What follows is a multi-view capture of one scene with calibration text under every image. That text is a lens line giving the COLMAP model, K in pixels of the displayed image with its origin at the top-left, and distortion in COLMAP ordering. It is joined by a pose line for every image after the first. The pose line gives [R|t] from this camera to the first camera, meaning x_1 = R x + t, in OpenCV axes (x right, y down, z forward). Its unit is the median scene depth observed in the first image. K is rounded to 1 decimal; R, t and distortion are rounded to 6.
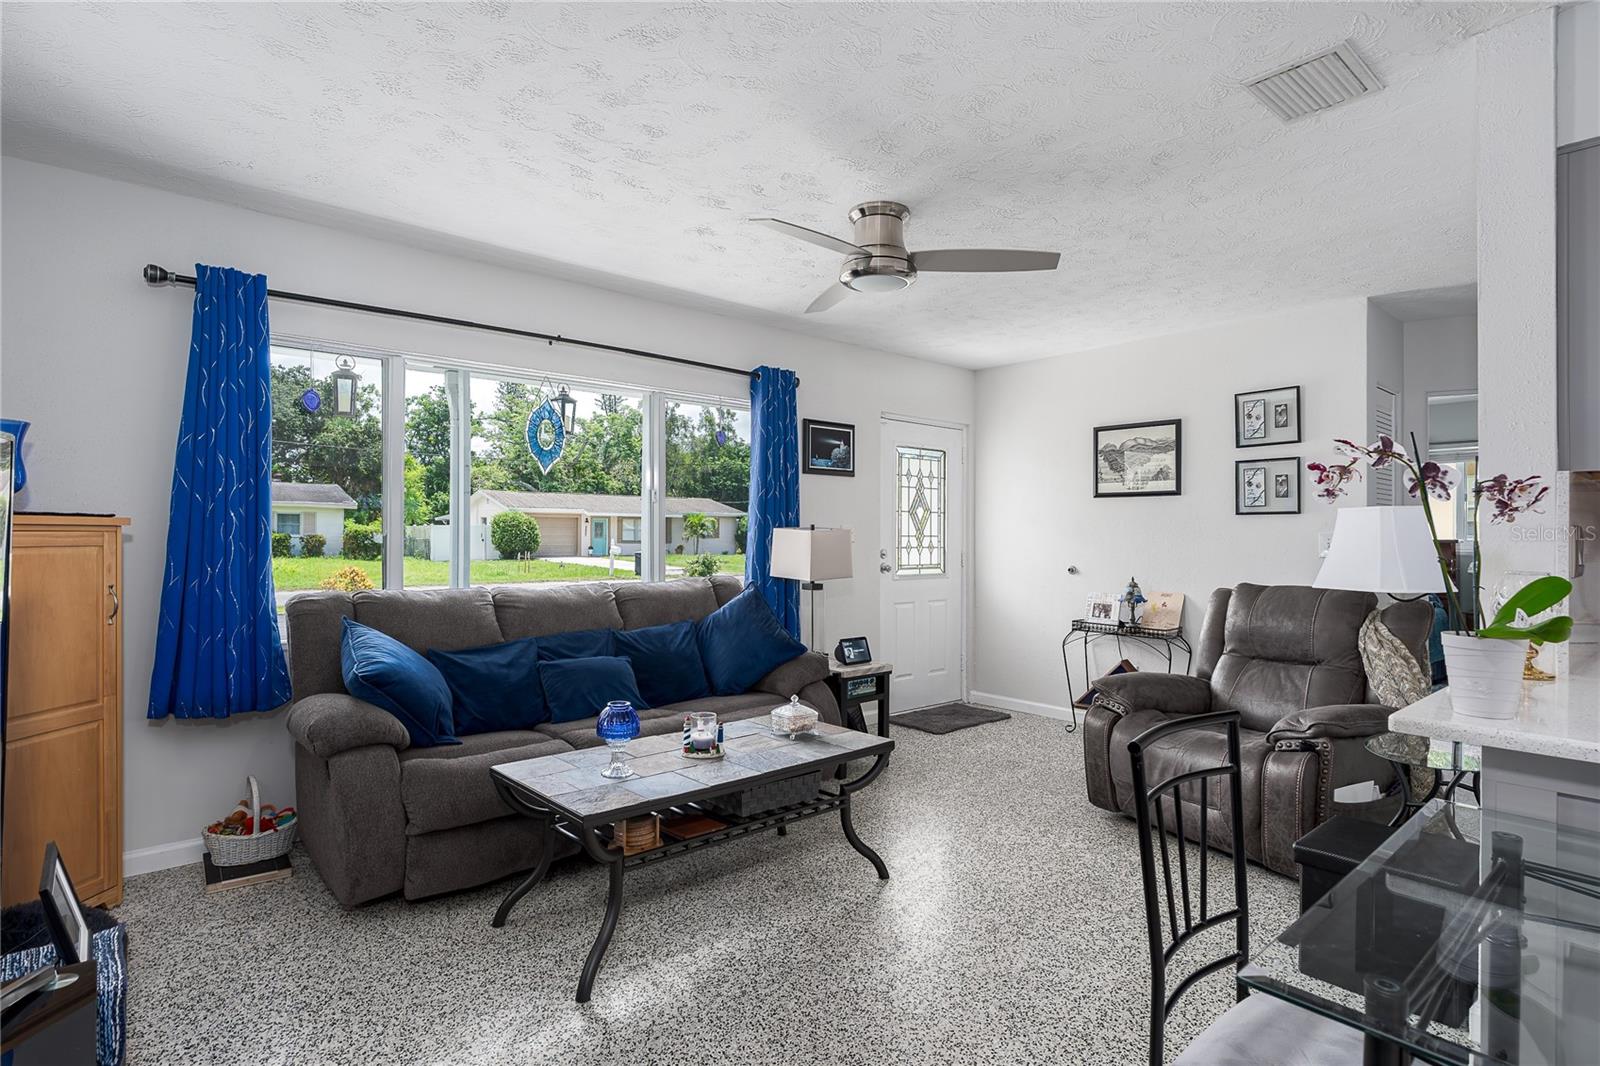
lens RADIAL K [[816.3, 0, 809.4], [0, 816.3, 531.9], [0, 0, 1]] dist [-0.005482, -0.000538]
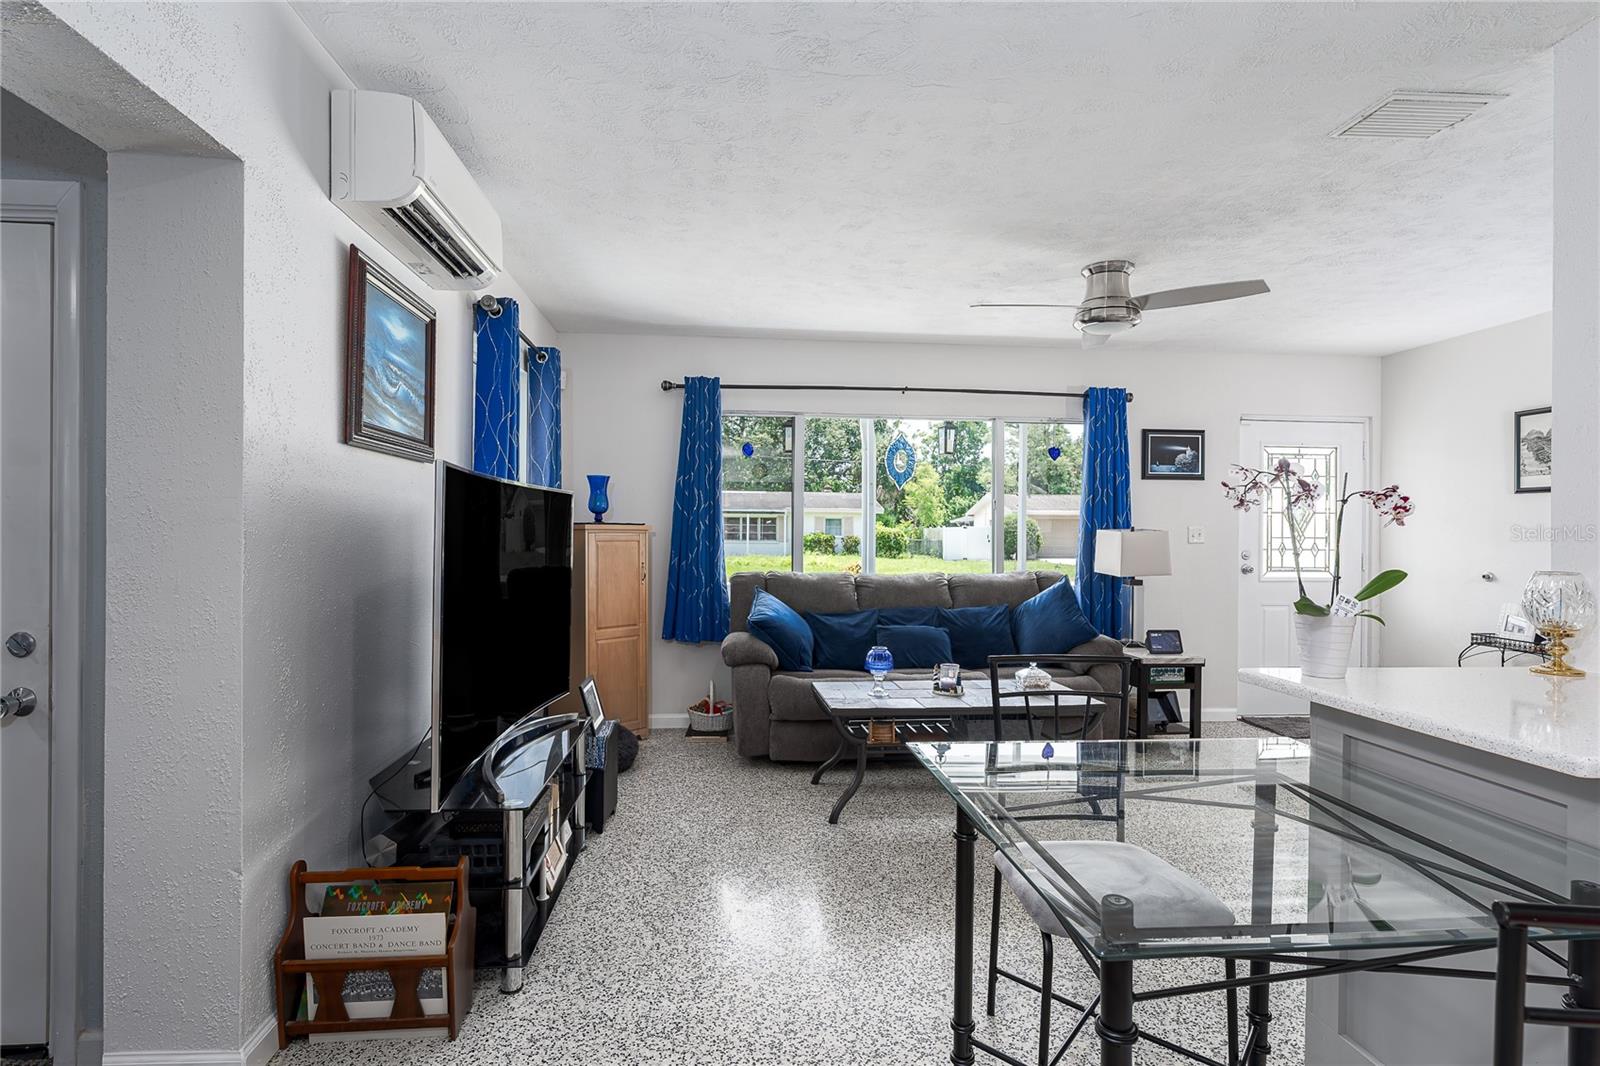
lens RADIAL K [[816.3, 0, 809.4], [0, 816.3, 531.9], [0, 0, 1]] dist [-0.005482, -0.000538]
pose [[0.819075, -0.000943, -0.573685, 0.330450], [-0.000151, 0.999998, -0.001860, 0.000553], [0.573686, 0.001610, 0.819074, -0.189899]]
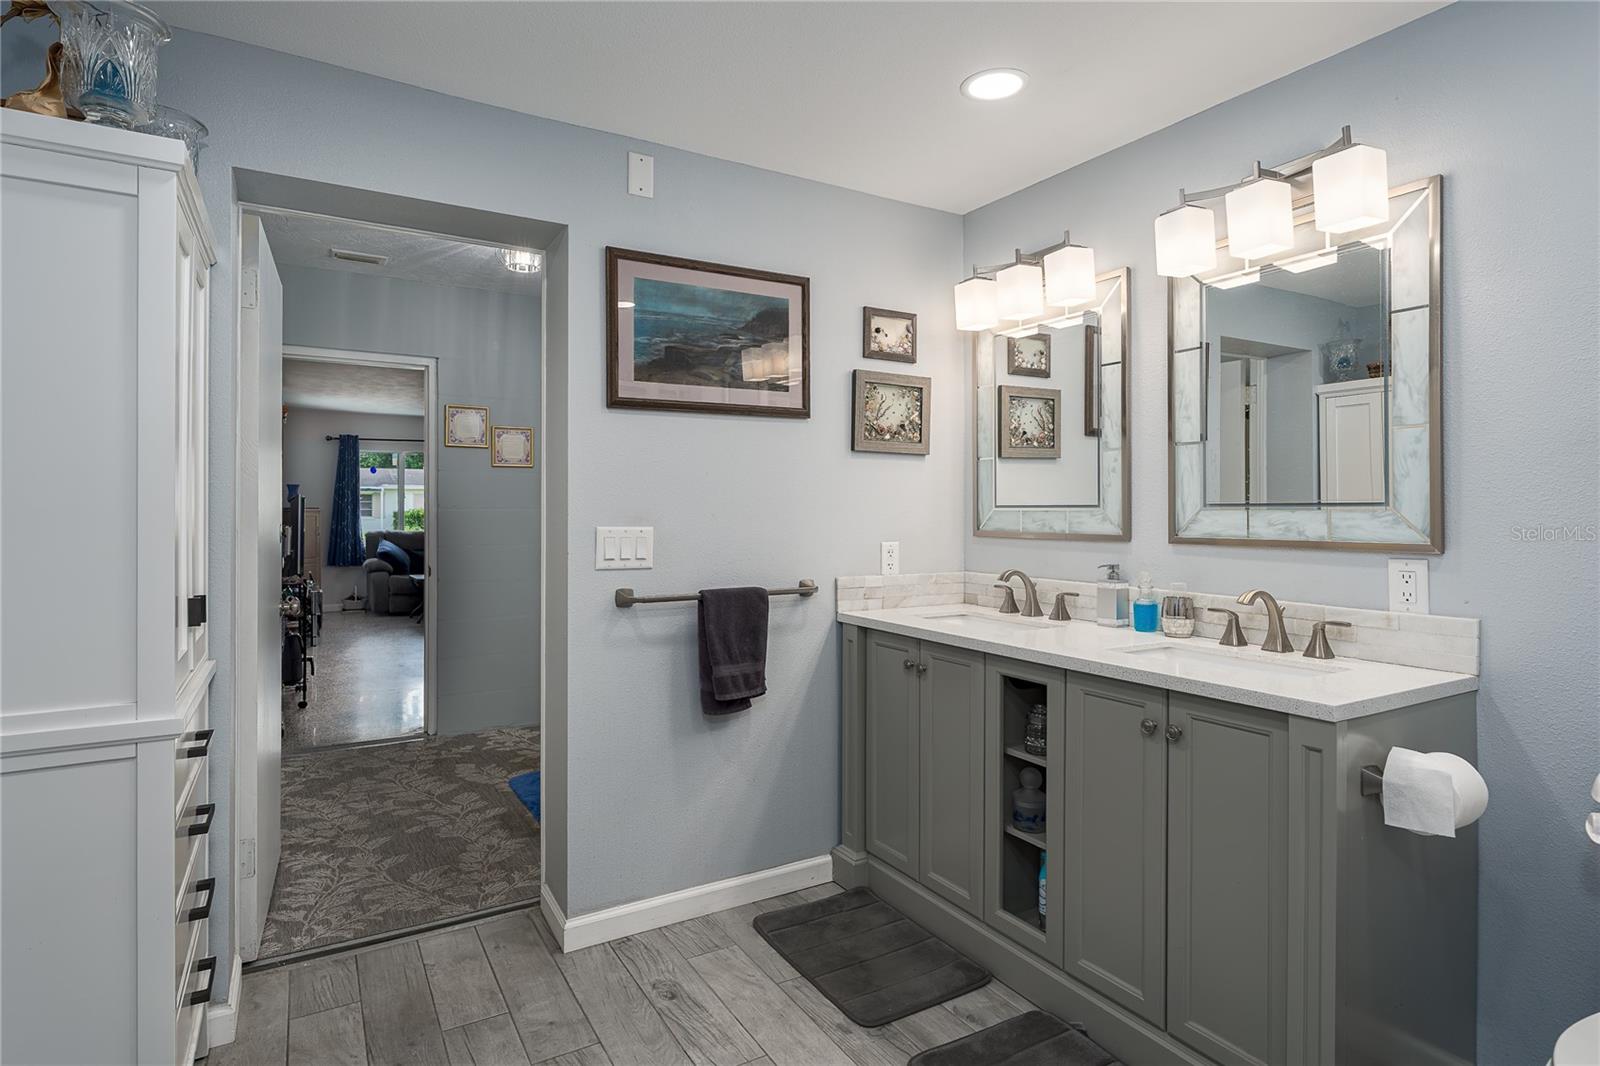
lens RADIAL K [[832.3, 0, 789.3], [0, 832.3, 511.3], [0, 0, 1]] dist [-0.004845, -0.000264]
pose [[0.983030, -0.006479, -0.183332, 1.298333], [0.007375, 0.999964, 0.004206, -0.004088], [0.183299, -0.005486, 0.983042, -1.554948]]
